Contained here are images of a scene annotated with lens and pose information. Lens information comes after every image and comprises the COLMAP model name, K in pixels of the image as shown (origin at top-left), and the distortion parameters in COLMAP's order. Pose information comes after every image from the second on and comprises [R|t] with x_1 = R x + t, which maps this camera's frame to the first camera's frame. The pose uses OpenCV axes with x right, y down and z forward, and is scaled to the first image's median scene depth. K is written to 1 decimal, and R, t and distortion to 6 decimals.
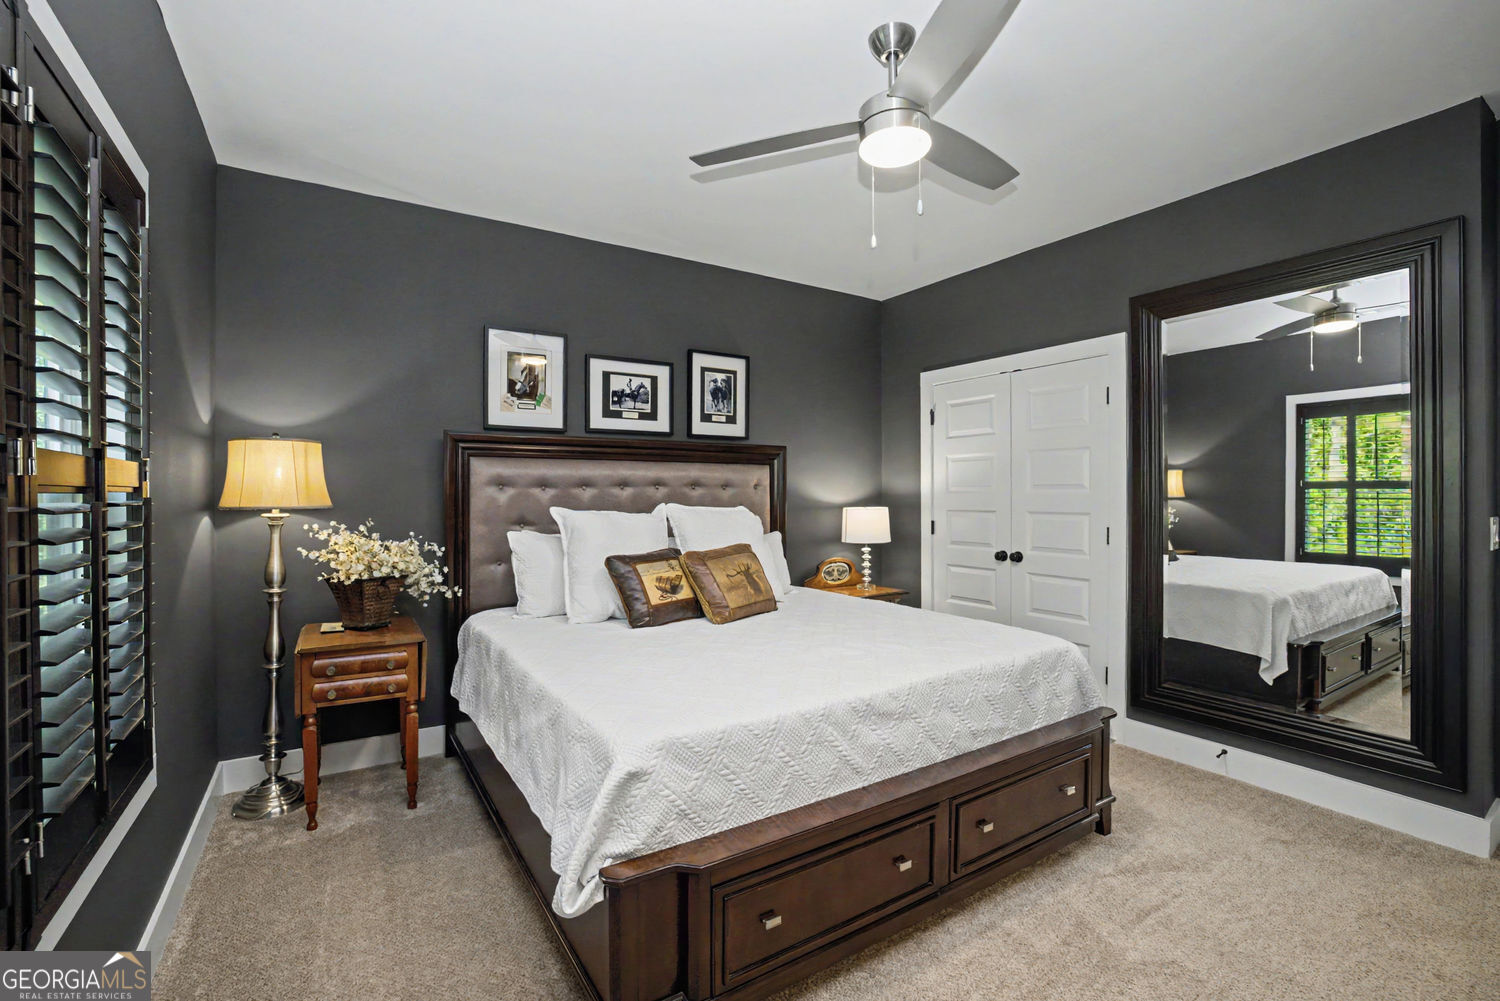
lens RADIAL K [[650.6, 0, 751.7], [0, 650.6, 495.1], [0, 0, 1]] dist [-0.019450, 0.001146]
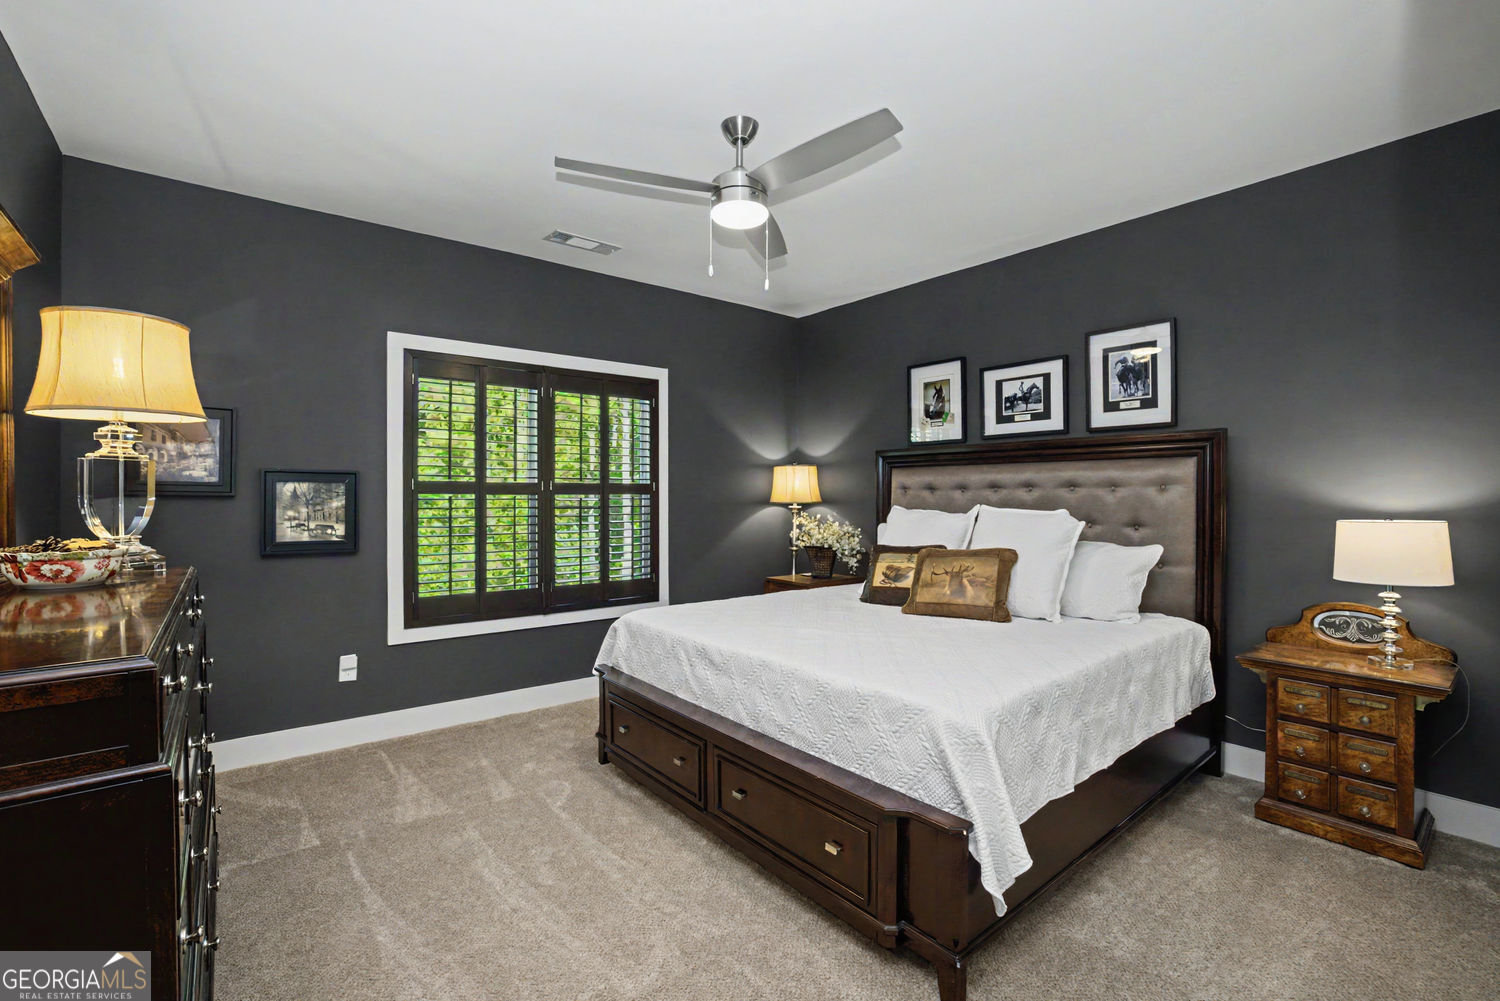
lens RADIAL K [[650.6, 0, 750.4], [0, 650.6, 500.9], [0, 0, 1]] dist [-0.019450, 0.001146]
pose [[0.127588, 0.011903, -0.991756, 0.762844], [-0.000751, 0.999929, 0.011904, -0.005132], [0.991827, -0.000774, 0.127588, 0.450385]]
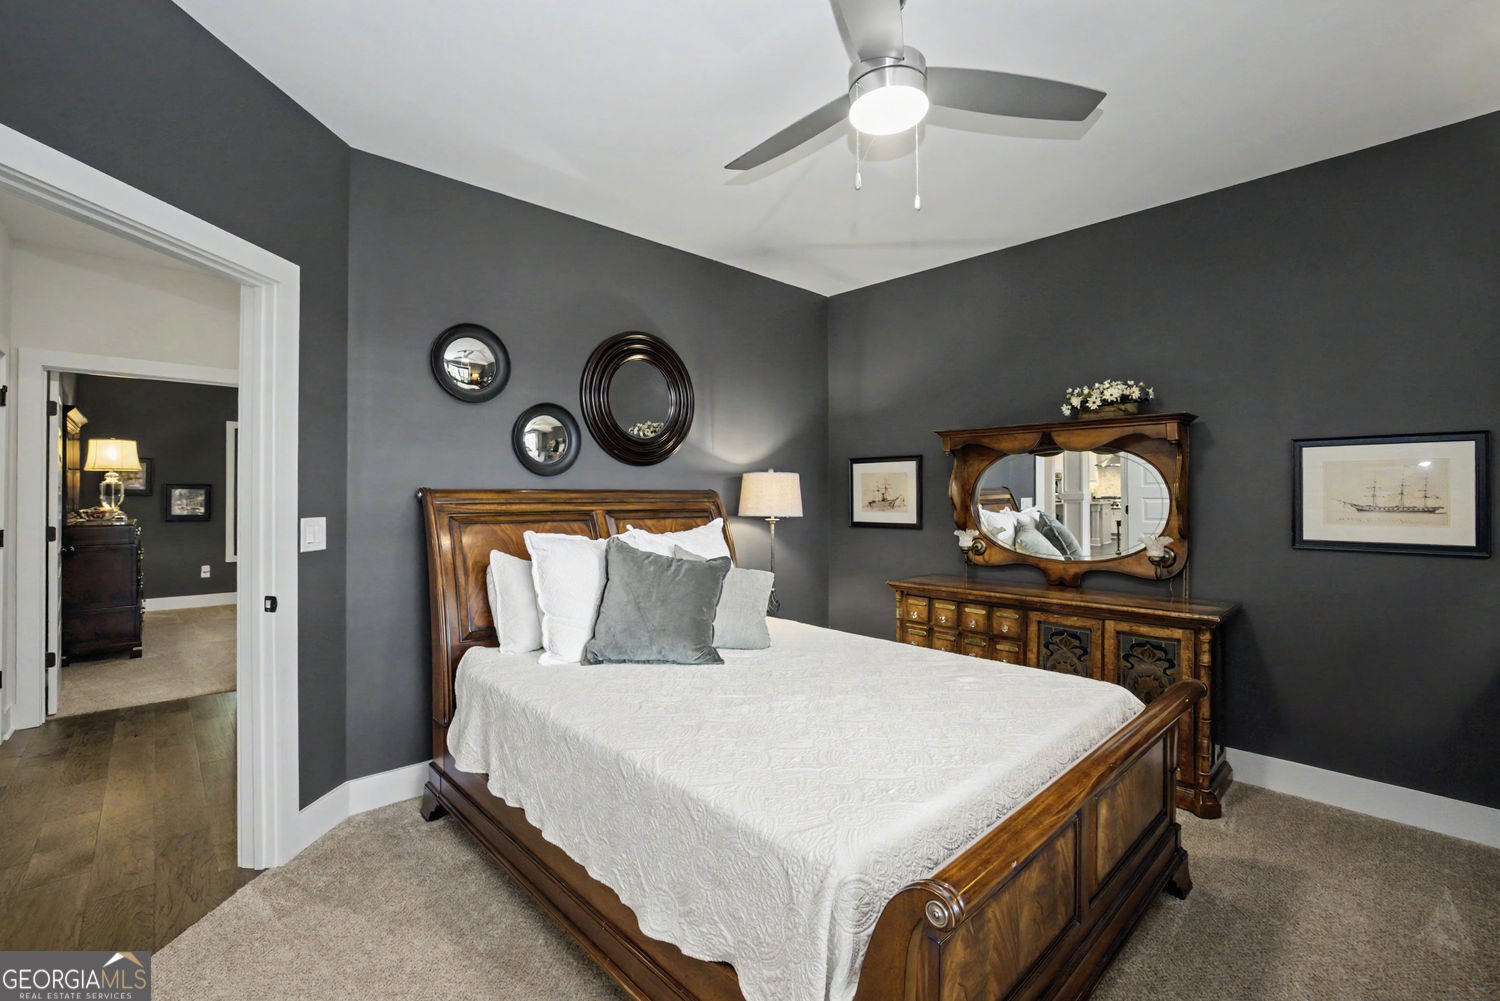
lens RADIAL K [[650.6, 0, 754.2], [0, 650.6, 494.4], [0, 0, 1]] dist [-0.019450, 0.001146]
pose [[0.187122, 0.000465, -0.982337, 0.853786], [0.000760, 1.000000, 0.000618, -0.004988], [0.982336, -0.000863, 0.187121, 0.509645]]
